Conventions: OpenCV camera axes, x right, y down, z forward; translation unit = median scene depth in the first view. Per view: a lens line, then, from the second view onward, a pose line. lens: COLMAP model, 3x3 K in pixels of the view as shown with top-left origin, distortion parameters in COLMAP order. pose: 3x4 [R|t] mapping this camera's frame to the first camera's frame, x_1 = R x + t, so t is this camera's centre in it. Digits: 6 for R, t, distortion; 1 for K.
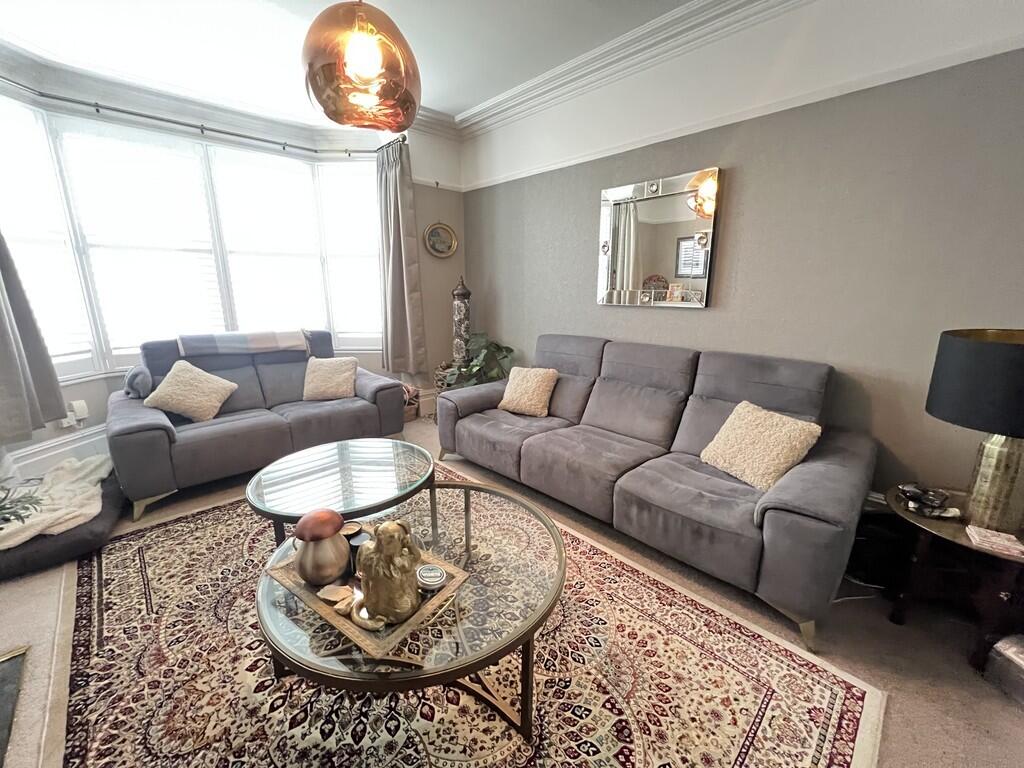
lens RADIAL K [[409.2, 0, 512.3], [0, 409.2, 381.7], [0, 0, 1]] dist [-0.000848, -0.000093]
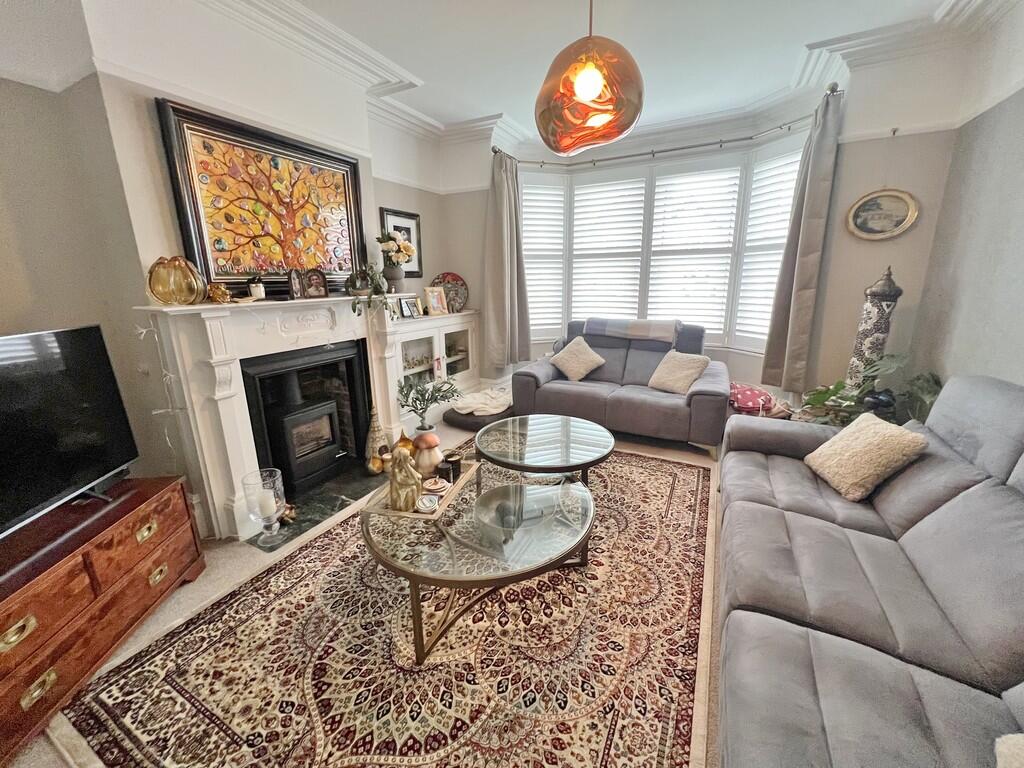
lens RADIAL K [[409.2, 0, 510.5], [0, 409.2, 381.7], [0, 0, 1]] dist [-0.000848, -0.000093]
pose [[0.325104, 0.225795, -0.918327, 0.816869], [-0.197809, 0.965833, 0.167448, -0.165022], [0.924759, 0.127215, 0.358660, 0.534324]]
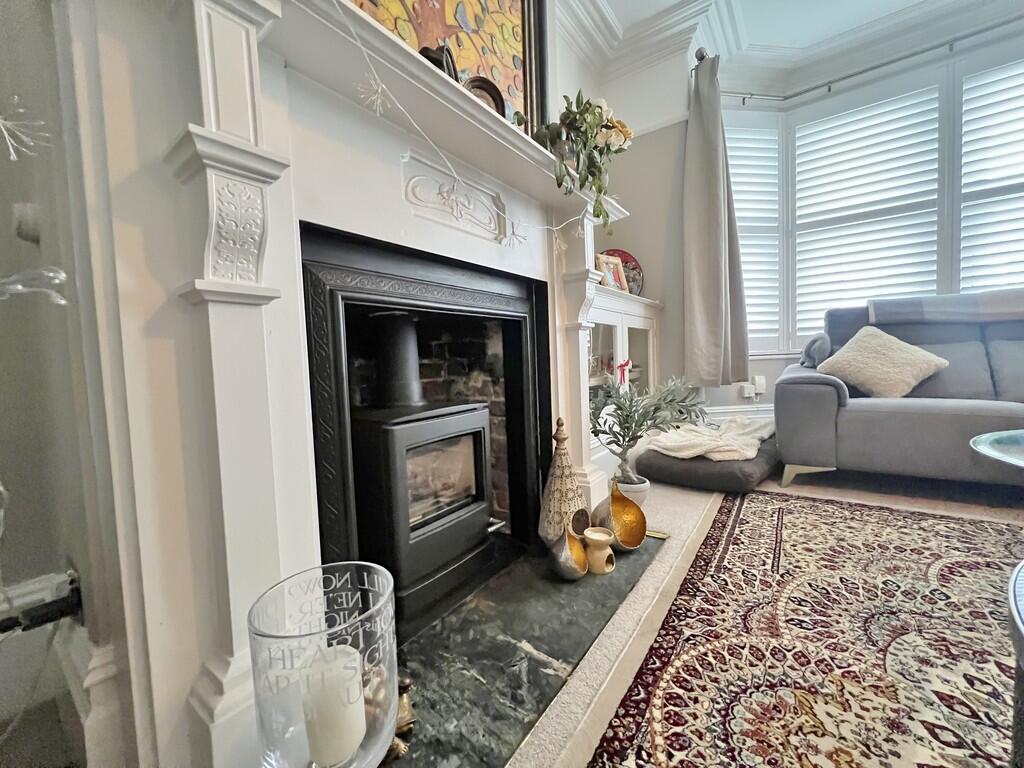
lens RADIAL K [[409.2, 0, 511.7], [0, 409.2, 380.9], [0, 0, 1]] dist [-0.000848, -0.000093]
pose [[0.183658, 0.044971, -0.981961, -0.271156], [-0.184059, 0.982858, 0.010587, 0.318845], [0.965605, 0.178794, 0.188787, 0.351262]]
